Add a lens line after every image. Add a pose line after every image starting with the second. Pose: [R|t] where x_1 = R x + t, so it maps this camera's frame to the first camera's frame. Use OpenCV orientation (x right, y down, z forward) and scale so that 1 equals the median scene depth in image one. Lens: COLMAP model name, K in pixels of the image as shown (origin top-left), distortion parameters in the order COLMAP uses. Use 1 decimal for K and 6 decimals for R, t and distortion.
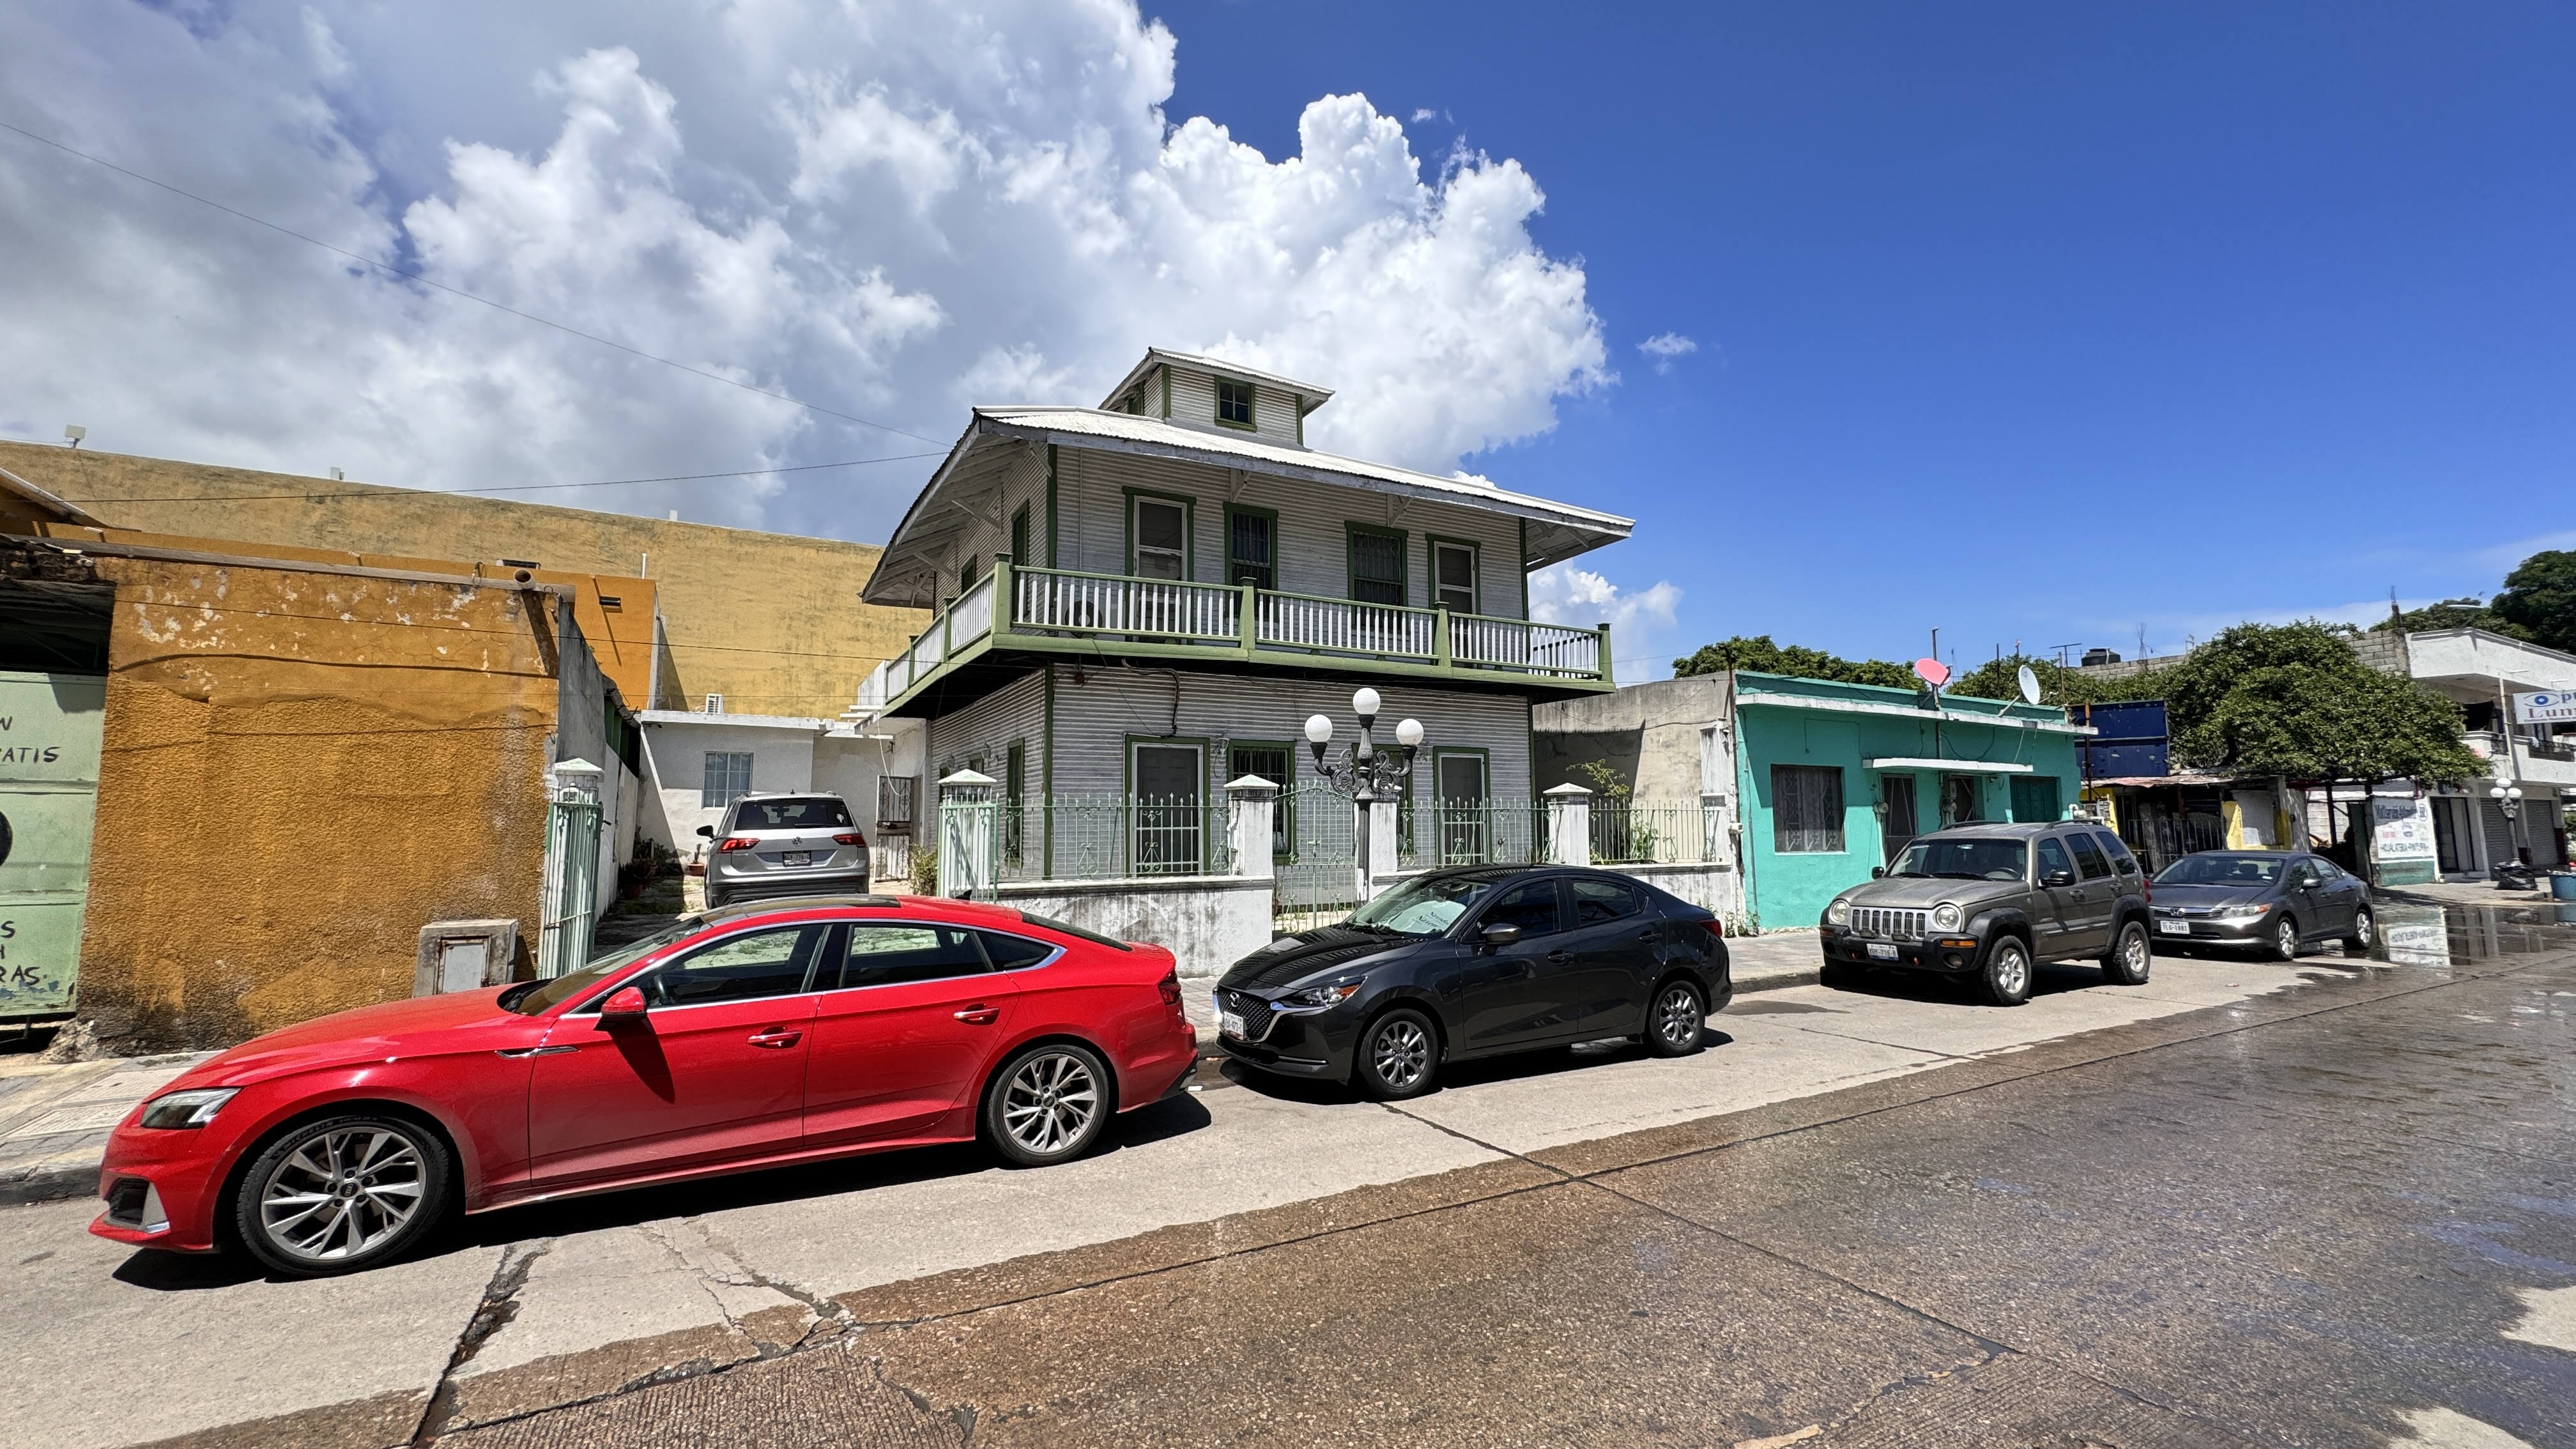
lens RADIAL K [[1028.7, 0, 1288.0], [0, 1028.7, 724.5], [0, 0, 1]] dist [-0.012032, -0.000046]
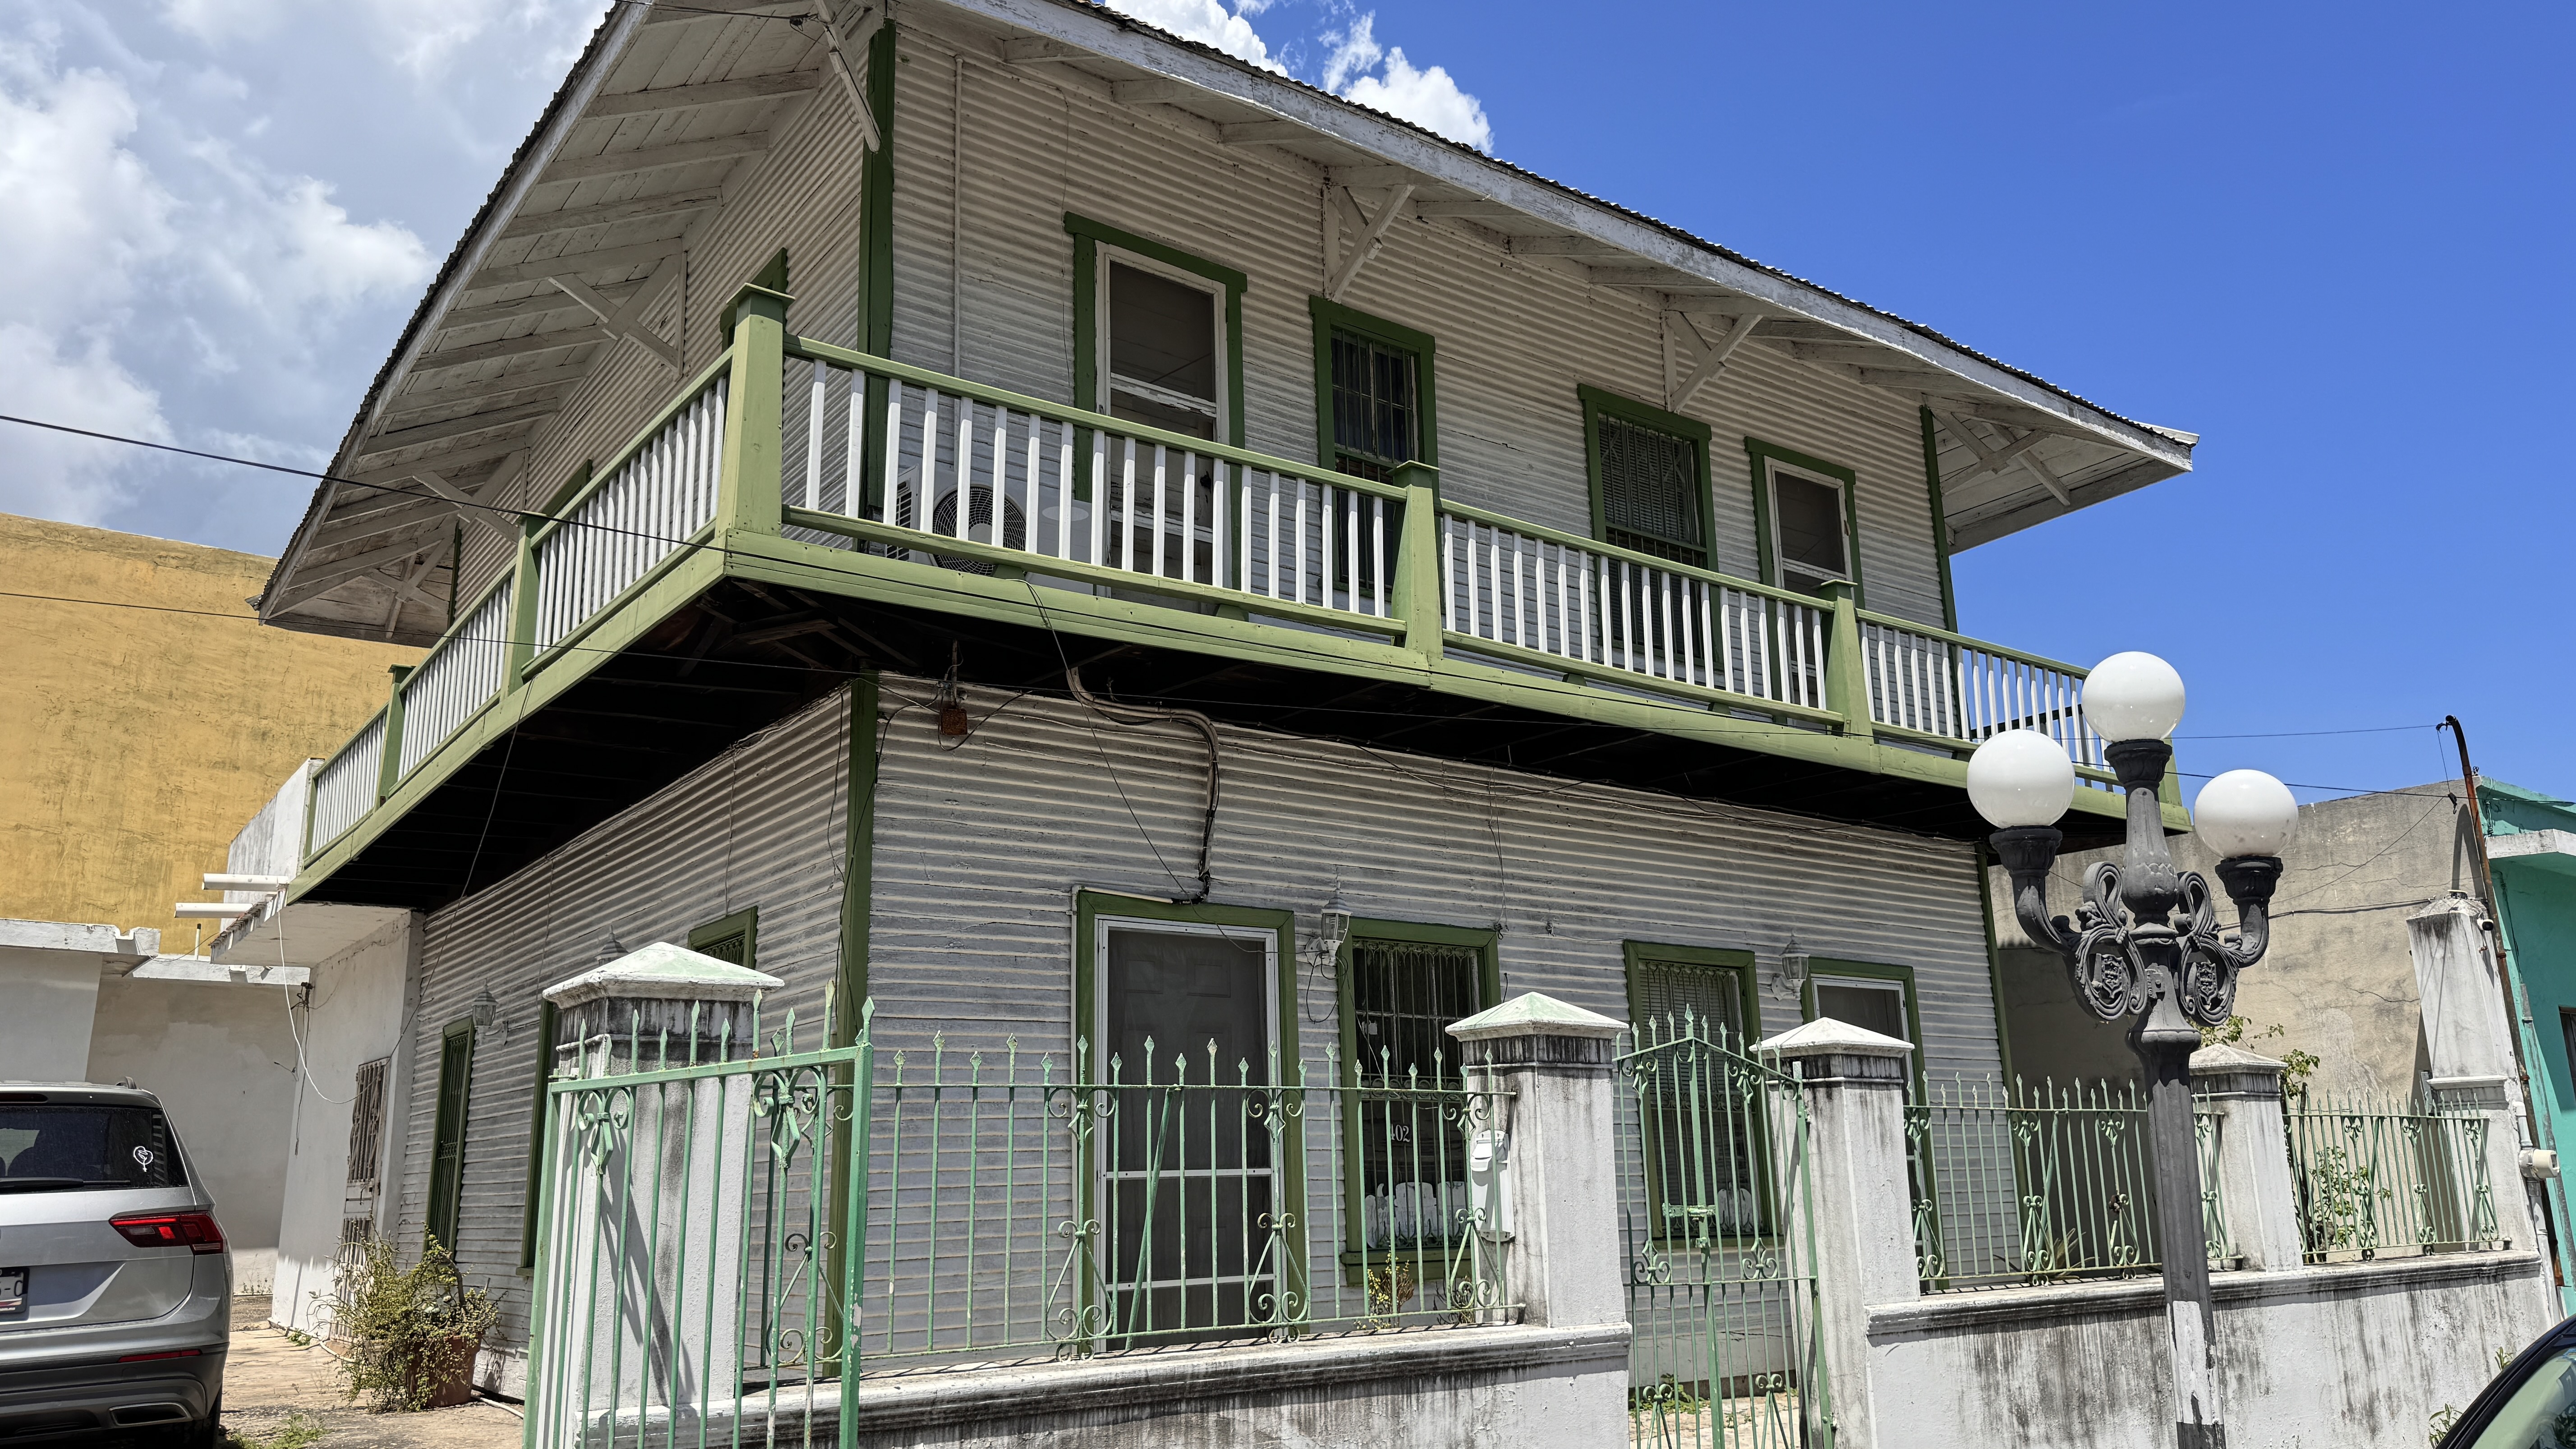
lens RADIAL K [[1797.2, 0, 1292.5], [0, 1797.2, 740.6], [0, 0, 1]] dist [0.092868, -0.129732]
pose [[0.991443, 0.017367, 0.129378, -0.147636], [0.001487, 0.989544, -0.144224, 0.041657], [-0.130530, 0.143182, 0.981051, 0.353946]]
